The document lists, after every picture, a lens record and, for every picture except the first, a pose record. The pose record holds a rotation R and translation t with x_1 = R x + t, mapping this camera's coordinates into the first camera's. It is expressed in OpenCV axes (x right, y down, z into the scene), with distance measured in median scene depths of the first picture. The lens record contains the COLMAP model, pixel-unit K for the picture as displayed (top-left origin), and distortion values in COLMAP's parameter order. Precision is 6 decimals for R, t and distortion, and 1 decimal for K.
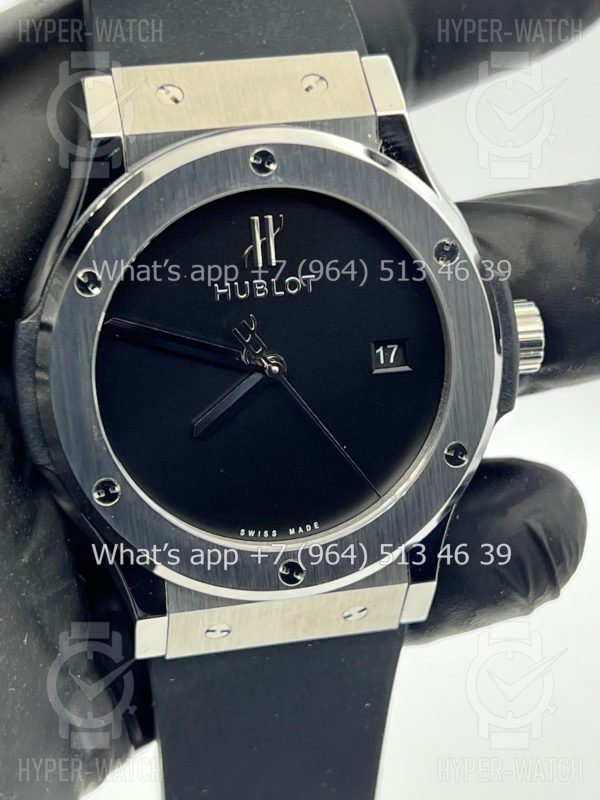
lens RADIAL K [[1872.5, 0, 299.0], [0, 1872.5, 401.2], [0, 0, 1]] dist [0.132339, 0.000000]
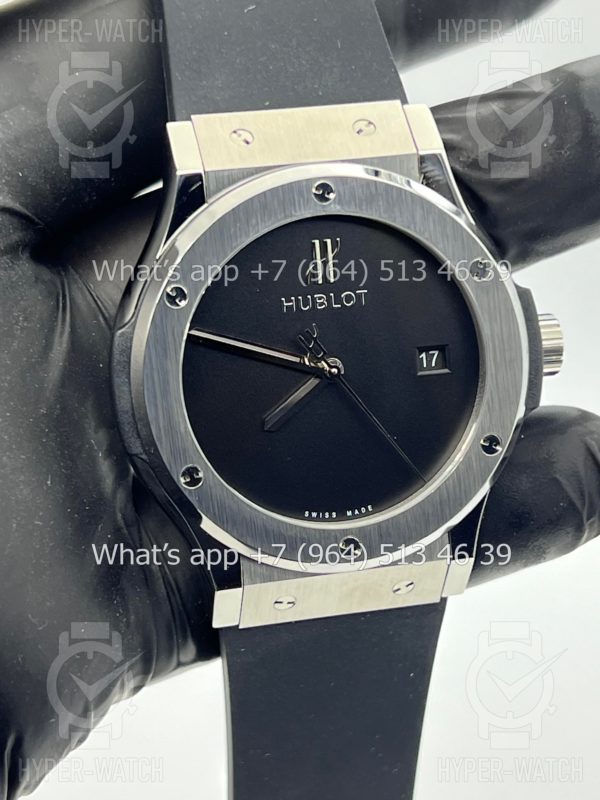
lens RADIAL K [[1872.5, 0, 304.1], [0, 1872.5, 400.3], [0, 0, 1]] dist [0.132339, 0.000000]
pose [[0.999868, -0.011252, 0.011735, -0.044994], [0.011816, 0.998720, -0.049187, 0.057505], [-0.011166, 0.049319, 0.998721, -0.156489]]
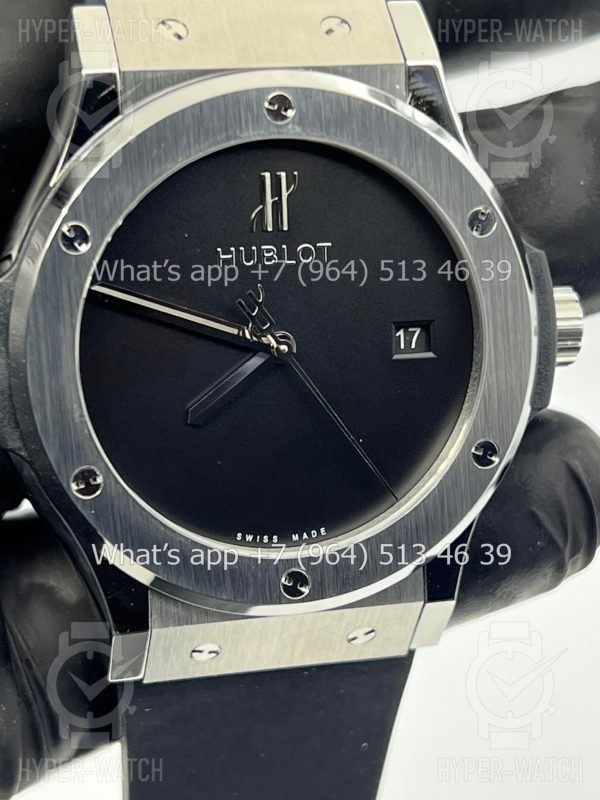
lens RADIAL K [[1872.5, 0, 301.2], [0, 1872.5, 405.6], [0, 0, 1]] dist [0.132339, 0.000000]
pose [[0.998223, 0.028031, 0.052588, -0.049437], [-0.025845, 0.998791, -0.041809, 0.045424], [-0.053696, 0.040376, 0.997741, 0.130331]]
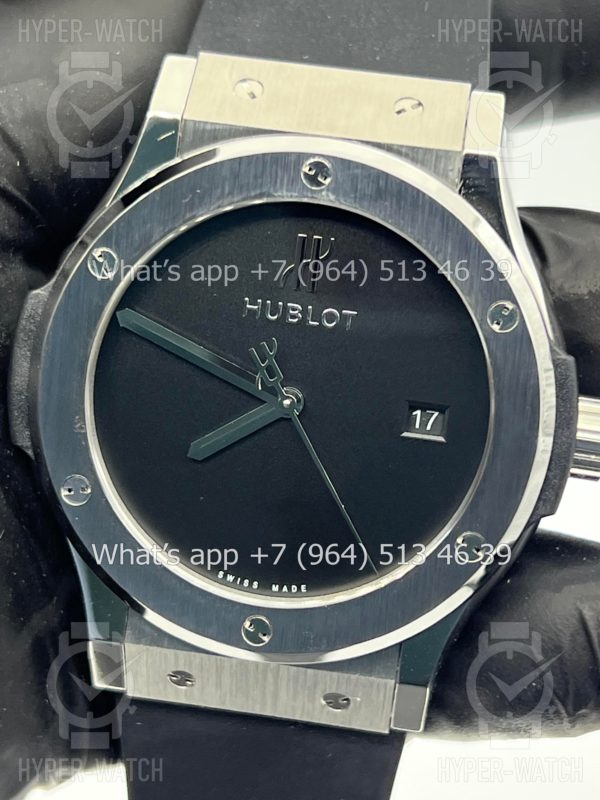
lens RADIAL K [[1872.5, 0, 303.7], [0, 1872.5, 401.8], [0, 0, 1]] dist [0.132339, 0.000000]
pose [[0.937678, 0.214966, -0.273038, 0.238238], [-0.236024, 0.970640, -0.046368, 0.021946], [0.255054, 0.107922, 0.960885, 0.136475]]
